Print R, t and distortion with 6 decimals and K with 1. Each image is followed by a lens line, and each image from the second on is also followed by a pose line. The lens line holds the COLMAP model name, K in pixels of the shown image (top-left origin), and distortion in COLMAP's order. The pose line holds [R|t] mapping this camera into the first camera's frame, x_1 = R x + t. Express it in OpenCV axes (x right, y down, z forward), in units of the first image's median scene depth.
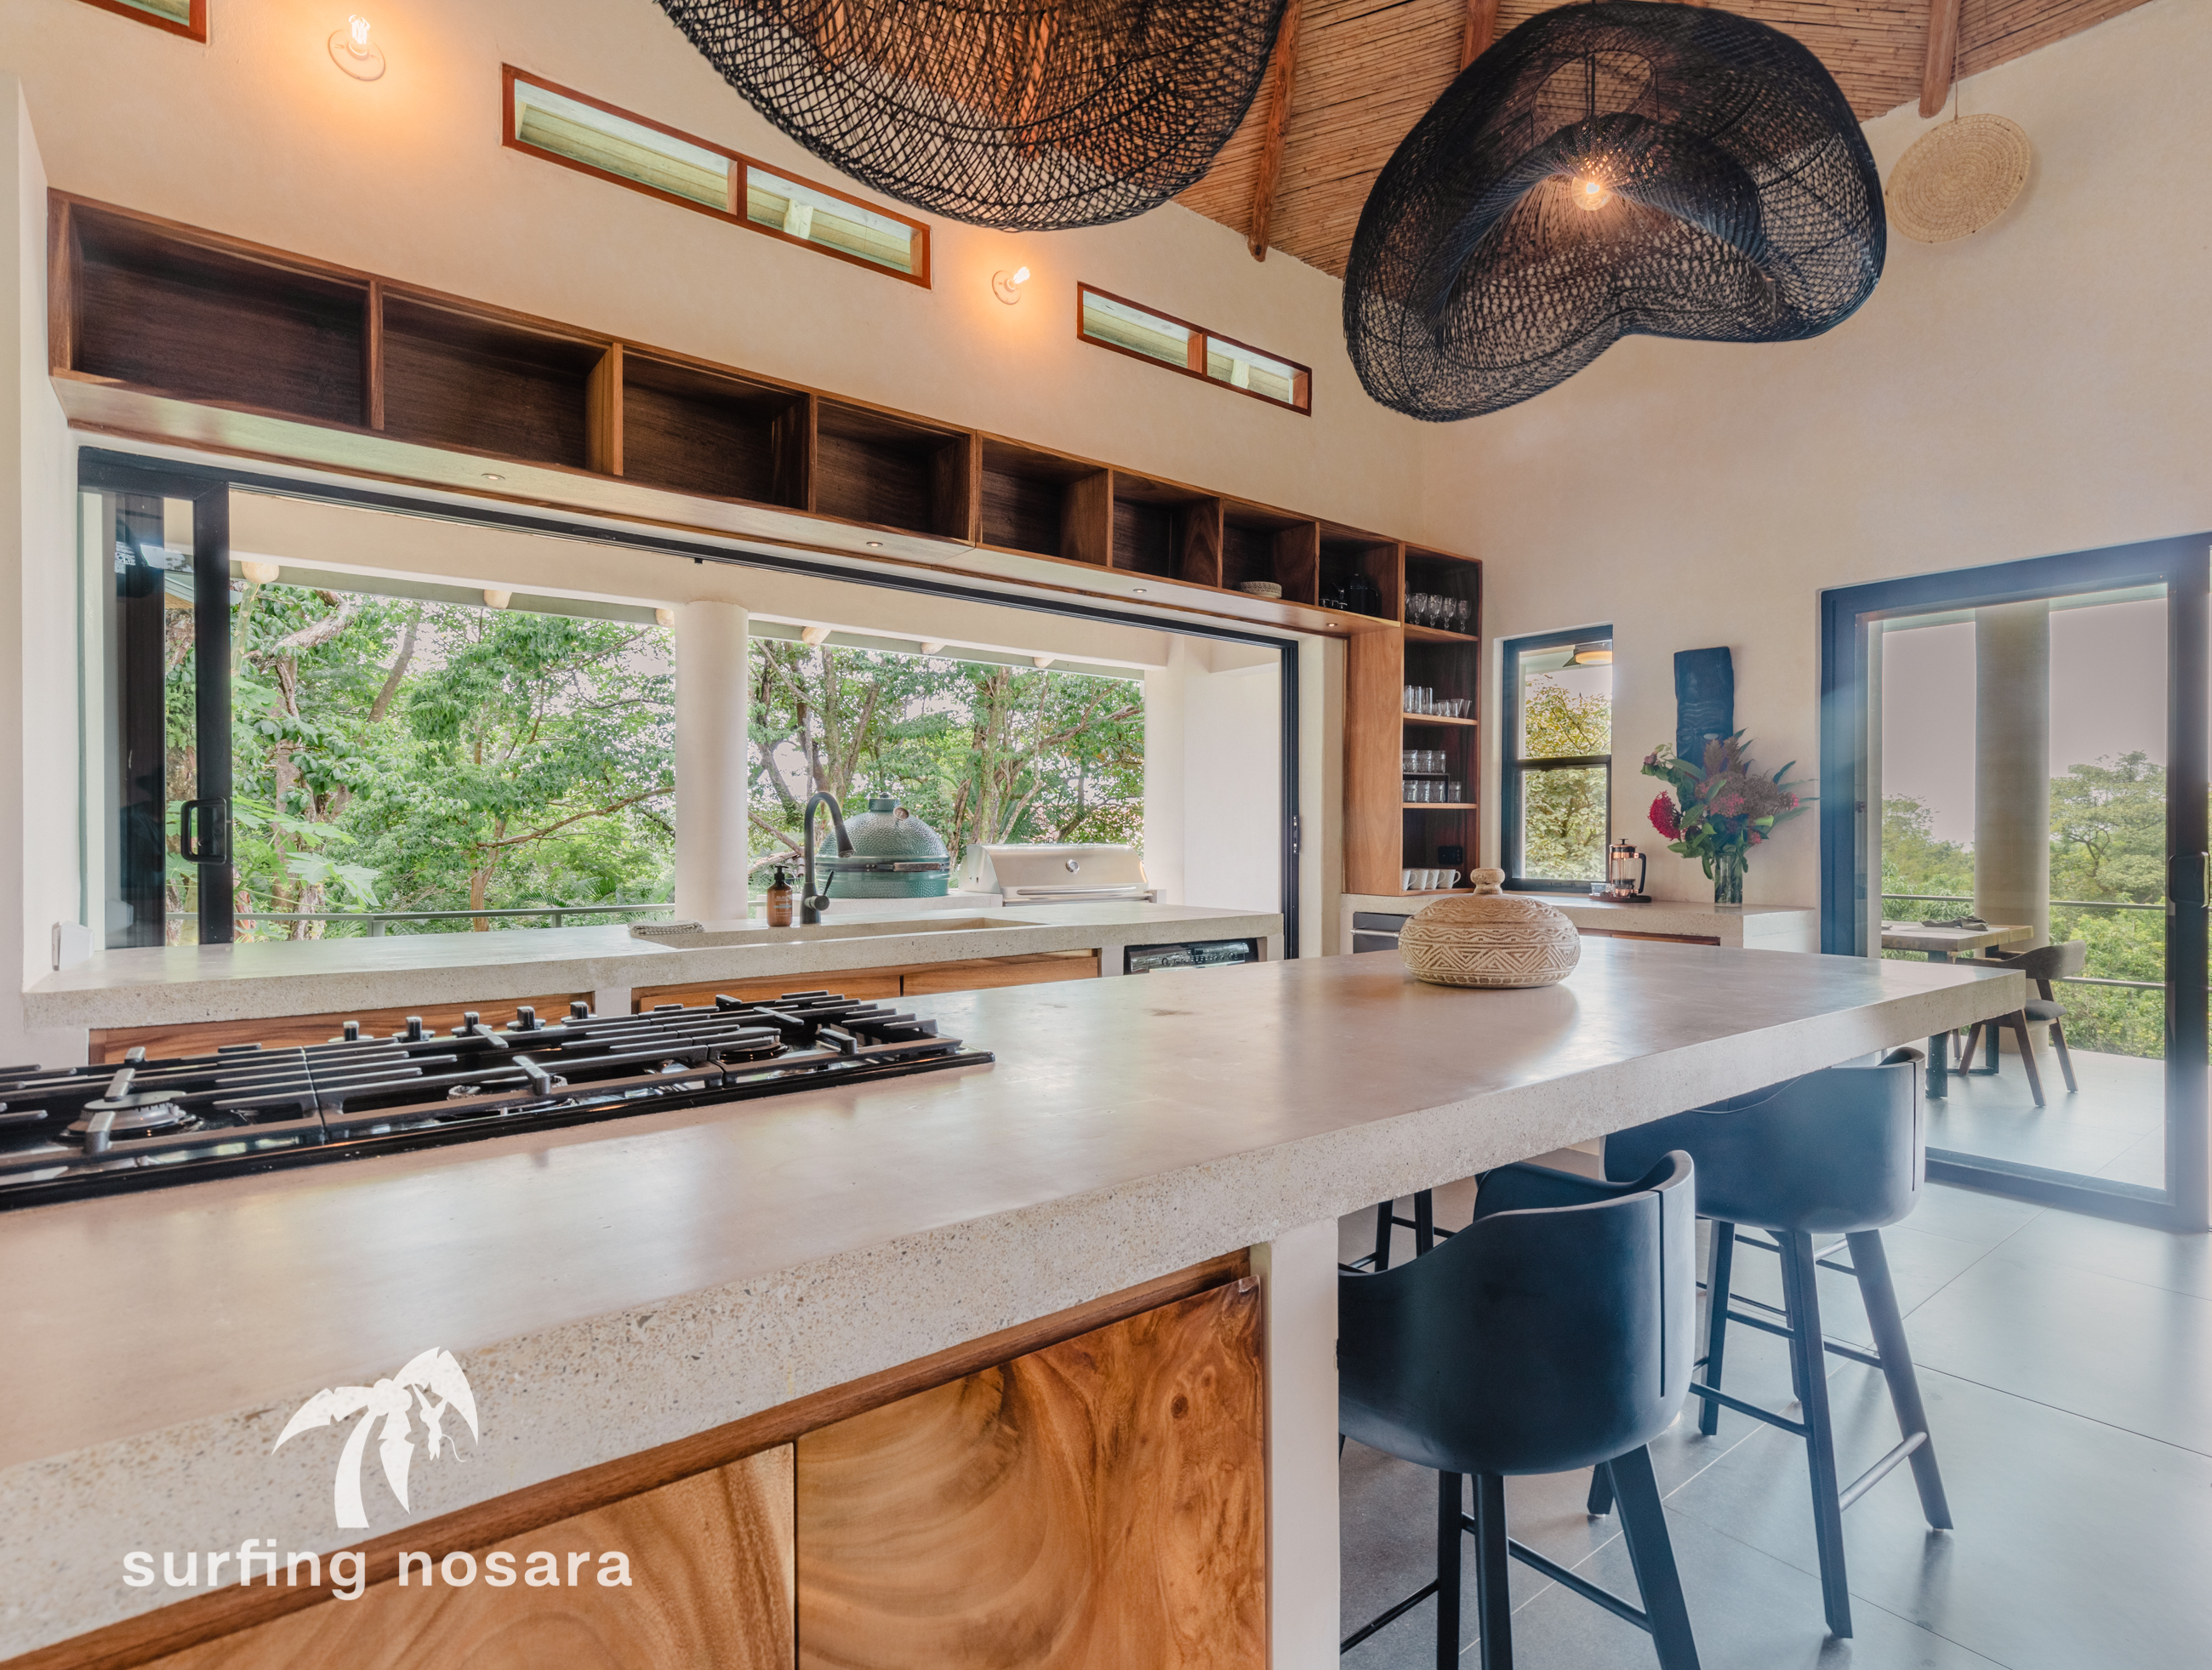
lens RADIAL K [[1140.0, 0, 1212.6], [0, 1140.0, 837.6], [0, 0, 1]] dist [0.008787, 0.000049]
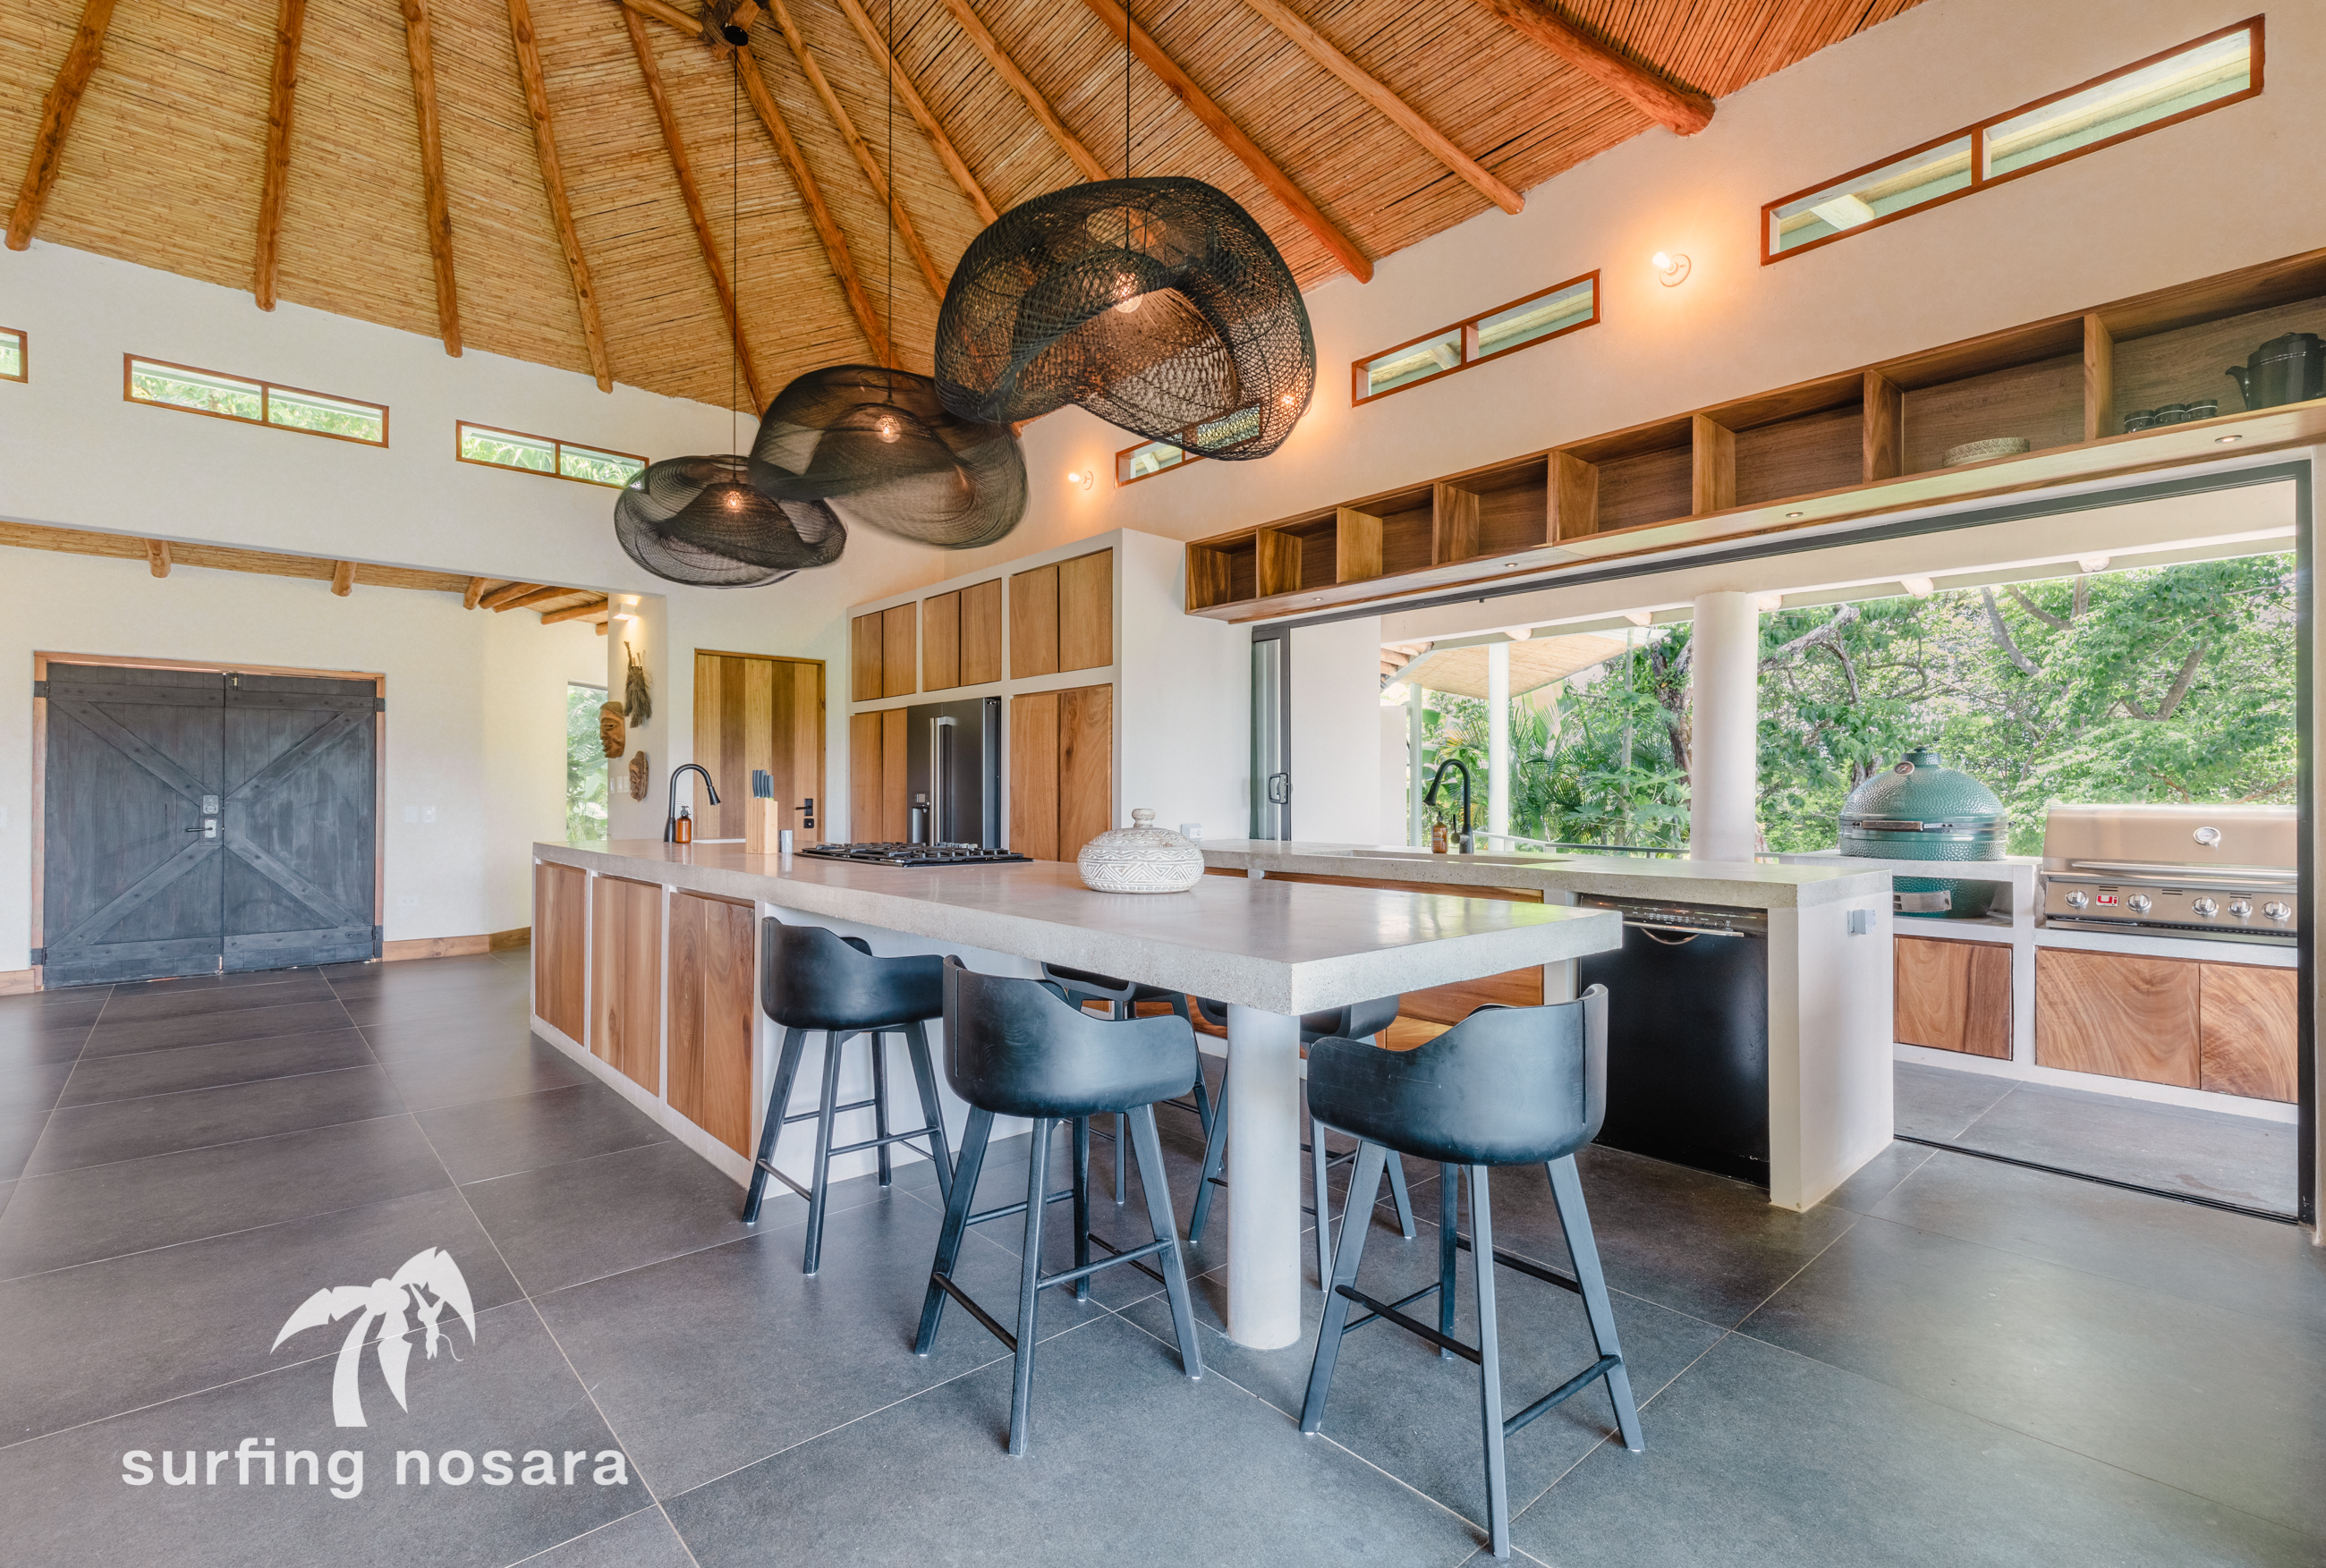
lens RADIAL K [[1049.3, 0, 1158.8], [0, 1049.3, 787.2], [0, 0, 1]] dist [0.006885, 0.000334]
pose [[0.021362, -0.008929, -0.999732, 0.635781], [-0.005893, 0.999942, -0.009057, 0.005239], [0.999754, 0.006085, 0.021308, 0.414044]]
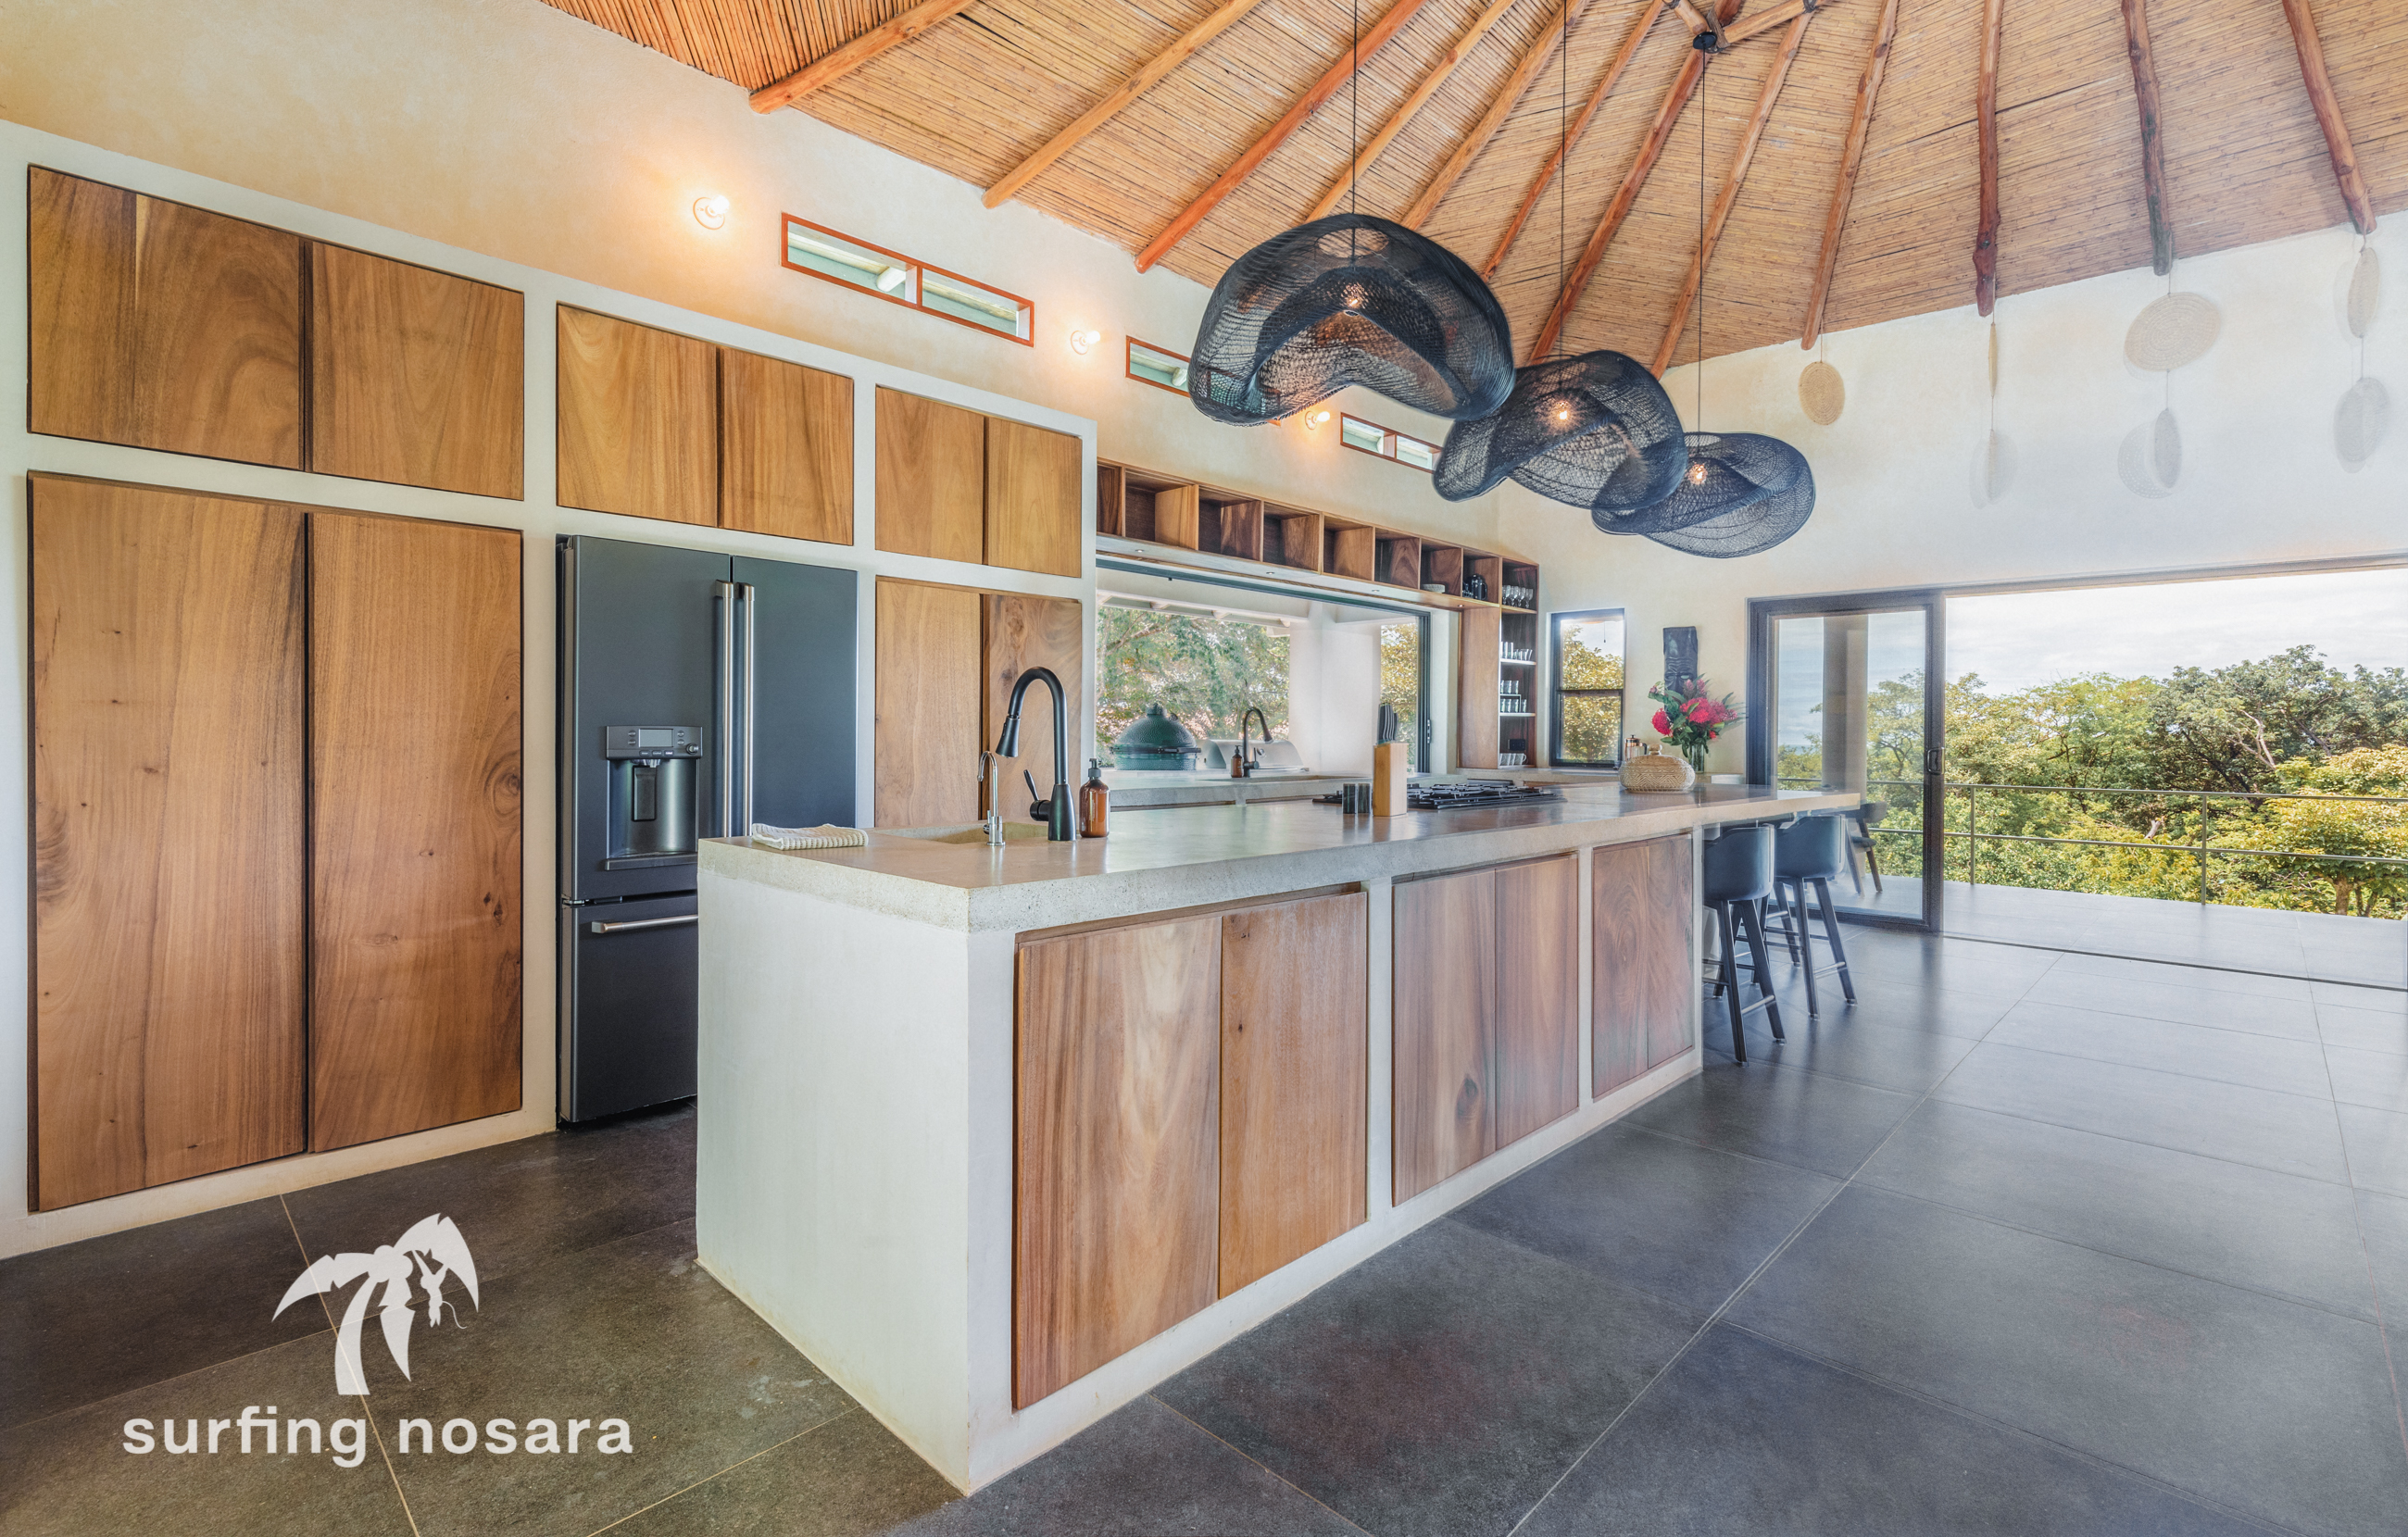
lens RADIAL K [[1098.5, 0, 1211.6], [0, 1098.5, 732.1], [0, 0, 1]] dist [0.013353, -0.000324]
pose [[0.995439, 0.006040, 0.095212, -0.401909], [-0.005723, 0.999977, -0.003602, 0.005497], [-0.095232, 0.003040, 0.995450, -0.551144]]
